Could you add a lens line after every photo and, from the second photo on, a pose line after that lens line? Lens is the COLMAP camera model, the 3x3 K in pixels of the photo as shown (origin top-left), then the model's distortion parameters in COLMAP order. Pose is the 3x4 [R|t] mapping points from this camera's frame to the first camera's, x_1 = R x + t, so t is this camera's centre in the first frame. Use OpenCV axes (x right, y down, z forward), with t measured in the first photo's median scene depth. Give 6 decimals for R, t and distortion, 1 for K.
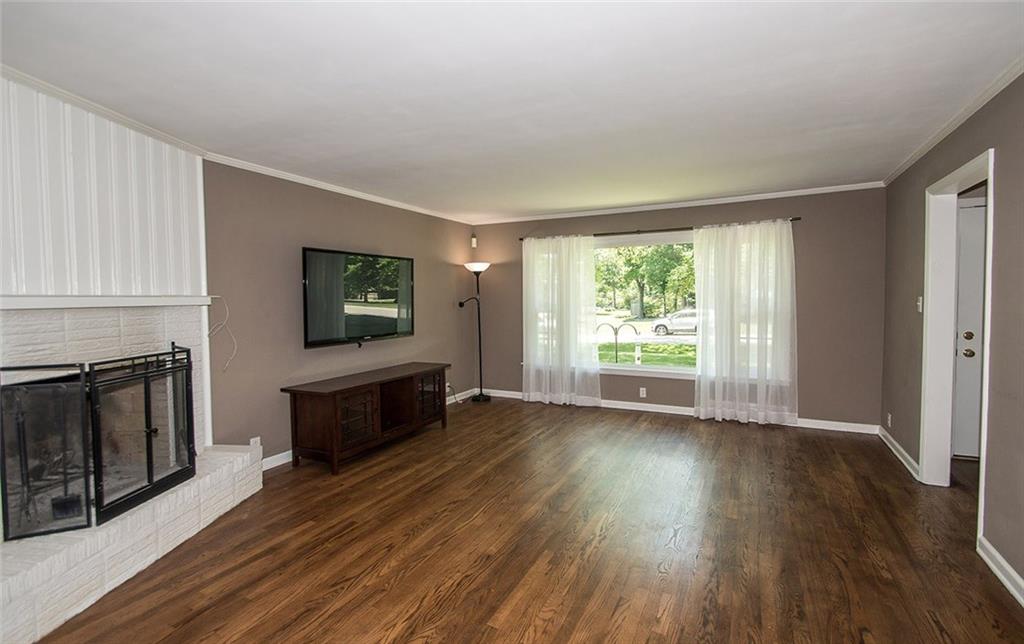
lens RADIAL K [[470.4, 0, 504.6], [0, 470.4, 318.5], [0, 0, 1]] dist [-0.002365, -0.001853]
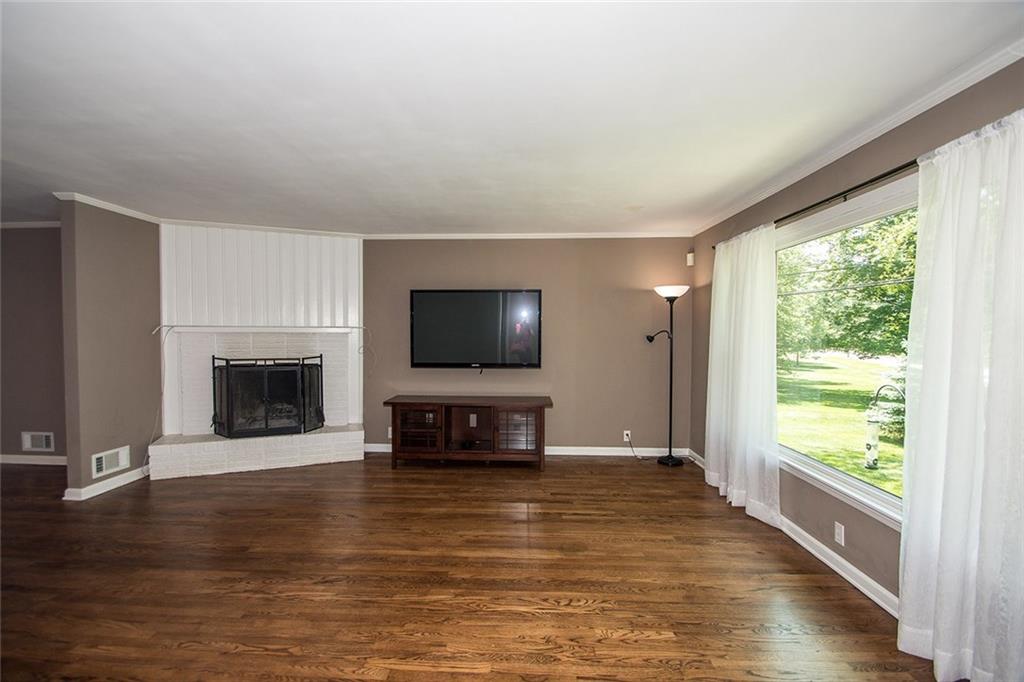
lens RADIAL K [[441.7, 0, 502.5], [0, 441.7, 342.2], [0, 0, 1]] dist [-0.004551, -0.007973]
pose [[0.423162, 0.033409, -0.905438, 0.654613], [-0.049095, 0.998697, 0.013905, -0.029788], [0.904723, 0.038568, 0.424251, 0.592529]]
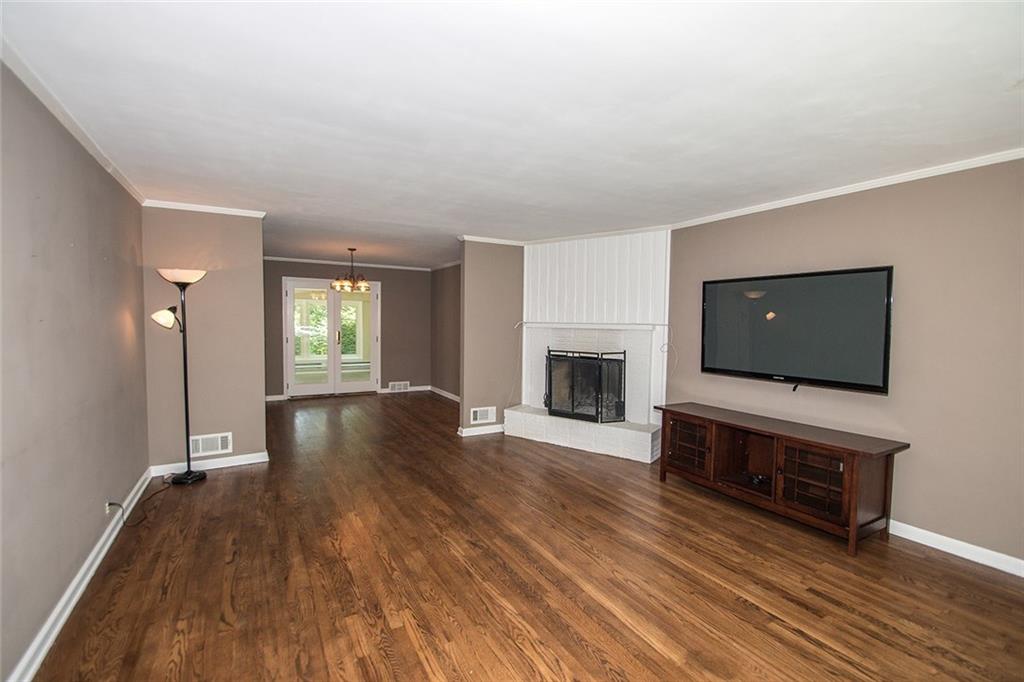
lens RADIAL K [[441.7, 0, 507.2], [0, 441.7, 341.1], [0, 0, 1]] dist [-0.004551, -0.007973]
pose [[-0.537085, 0.040452, -0.842558, 0.581929], [-0.046876, 0.995875, 0.077694, -0.057874], [0.842225, 0.081224, -0.532973, 0.972445]]
